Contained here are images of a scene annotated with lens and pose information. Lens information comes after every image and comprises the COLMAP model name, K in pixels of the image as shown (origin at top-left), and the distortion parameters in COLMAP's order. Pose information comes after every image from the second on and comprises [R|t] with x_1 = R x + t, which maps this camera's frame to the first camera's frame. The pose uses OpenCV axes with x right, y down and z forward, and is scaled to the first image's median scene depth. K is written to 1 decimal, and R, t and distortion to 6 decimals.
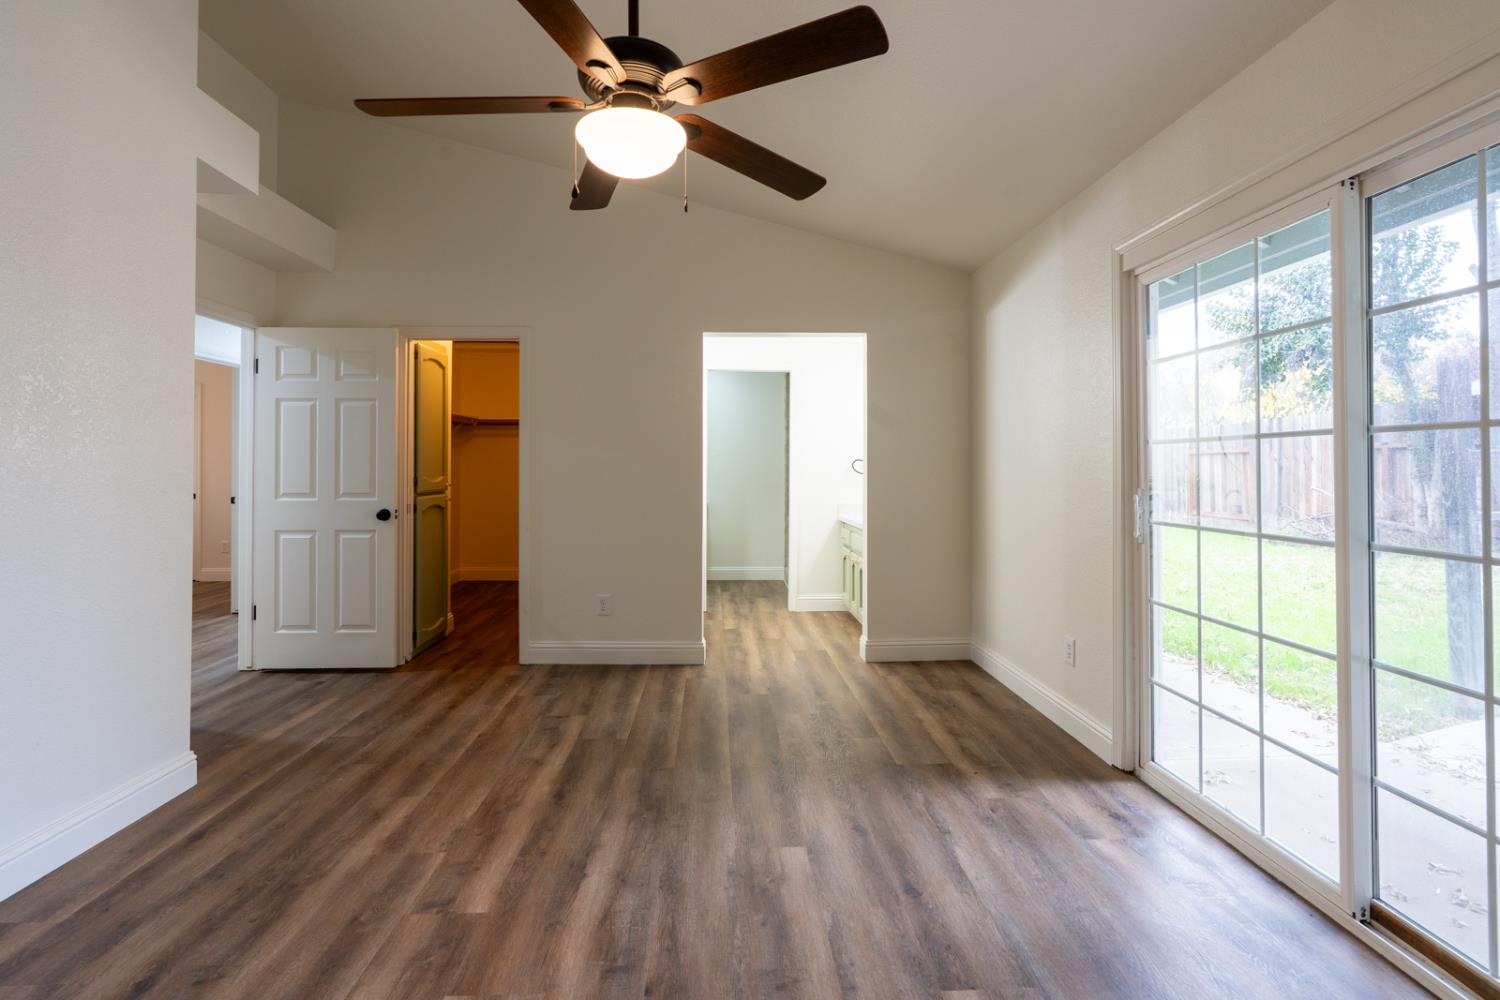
lens RADIAL K [[689.5, 0, 740.3], [0, 689.5, 465.7], [0, 0, 1]] dist [-0.002530, 0.001099]
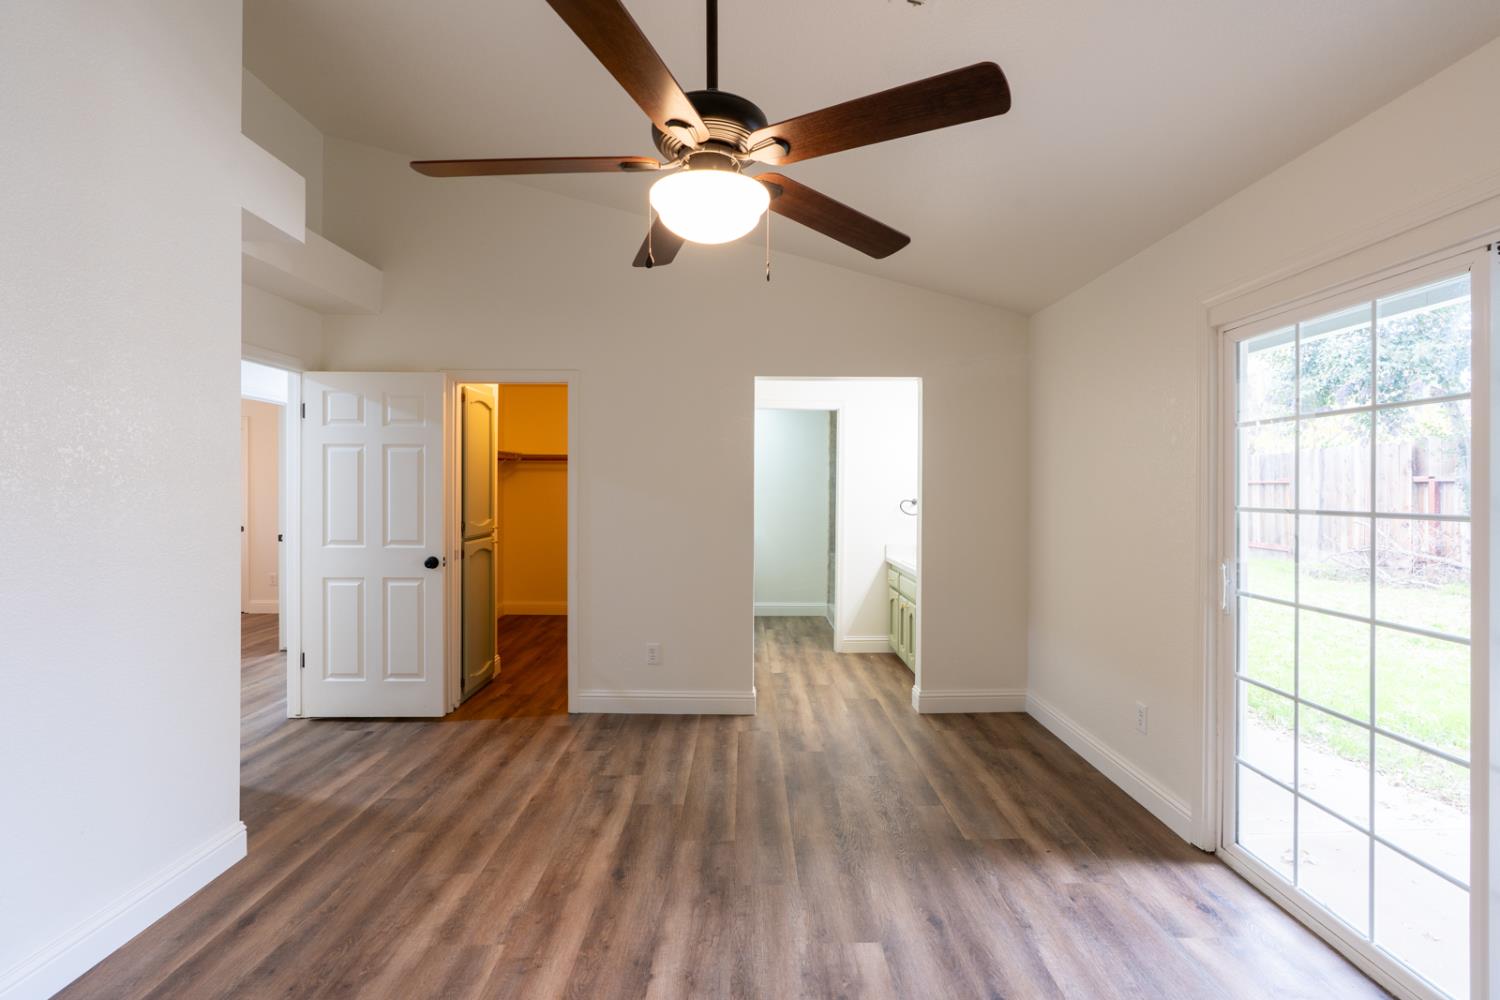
lens RADIAL K [[676.1, 0, 761.8], [0, 676.1, 496.7], [0, 0, 1]] dist [-0.003030, 0.001317]
pose [[0.999884, 0.004764, -0.014468, -0.055593], [-0.004523, 0.999852, 0.016619, -0.073042], [0.014545, -0.016552, 0.999757, 0.072202]]
